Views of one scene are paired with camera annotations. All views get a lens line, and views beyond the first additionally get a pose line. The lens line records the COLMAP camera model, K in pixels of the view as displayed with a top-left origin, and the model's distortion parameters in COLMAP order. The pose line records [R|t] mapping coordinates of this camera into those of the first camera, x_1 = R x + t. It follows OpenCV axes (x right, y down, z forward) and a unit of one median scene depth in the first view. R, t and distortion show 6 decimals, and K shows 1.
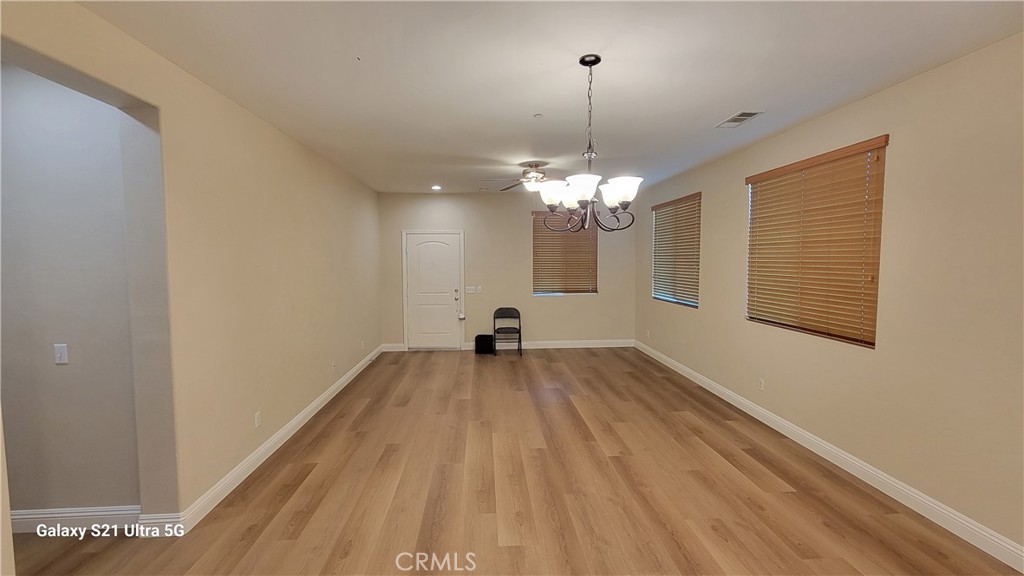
lens RADIAL K [[418.8, 0, 511.2], [0, 418.8, 284.9], [0, 0, 1]] dist [-0.001574, -0.000086]
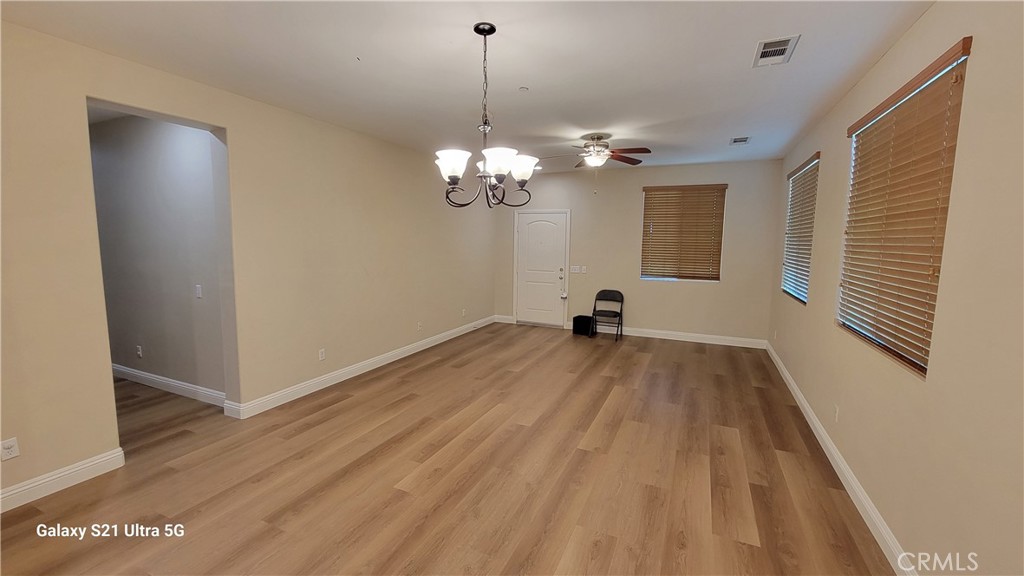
lens RADIAL K [[418.8, 0, 511.2], [0, 418.8, 284.9], [0, 0, 1]] dist [-0.001574, -0.000086]
pose [[0.880193, 0.066676, -0.469909, 0.390008], [-0.045259, 0.997362, 0.056743, -0.002398], [0.472453, -0.028677, 0.880889, 0.084063]]
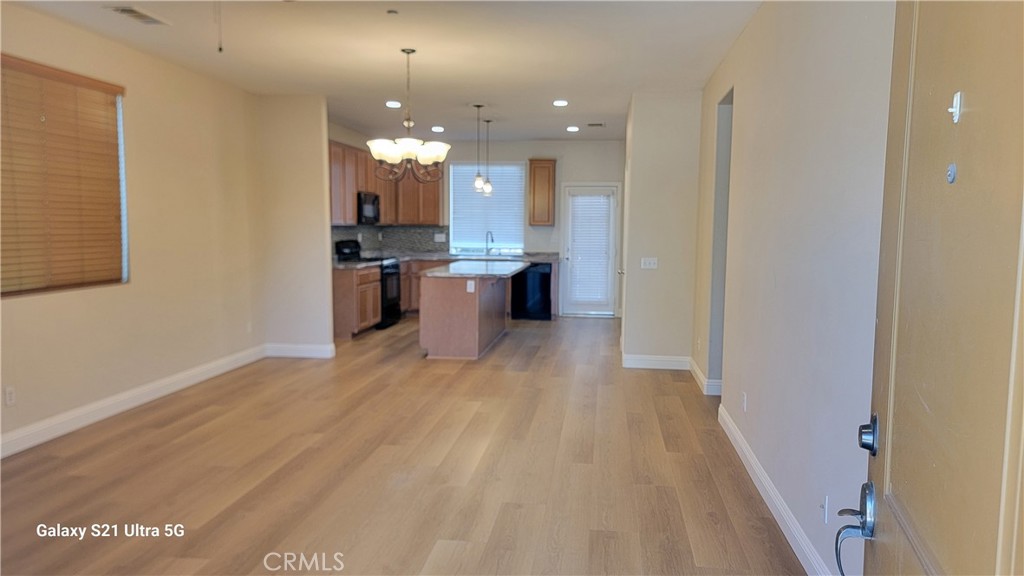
lens RADIAL K [[721.7, 0, 514.5], [0, 721.7, 292.2], [0, 0, 1]] dist [0.043372, -0.000147]
pose [[-0.981154, -0.023860, 0.191750, -0.316574], [0.006524, 0.987691, 0.156284, -0.073508], [-0.193119, 0.154589, -0.968921, 1.733365]]
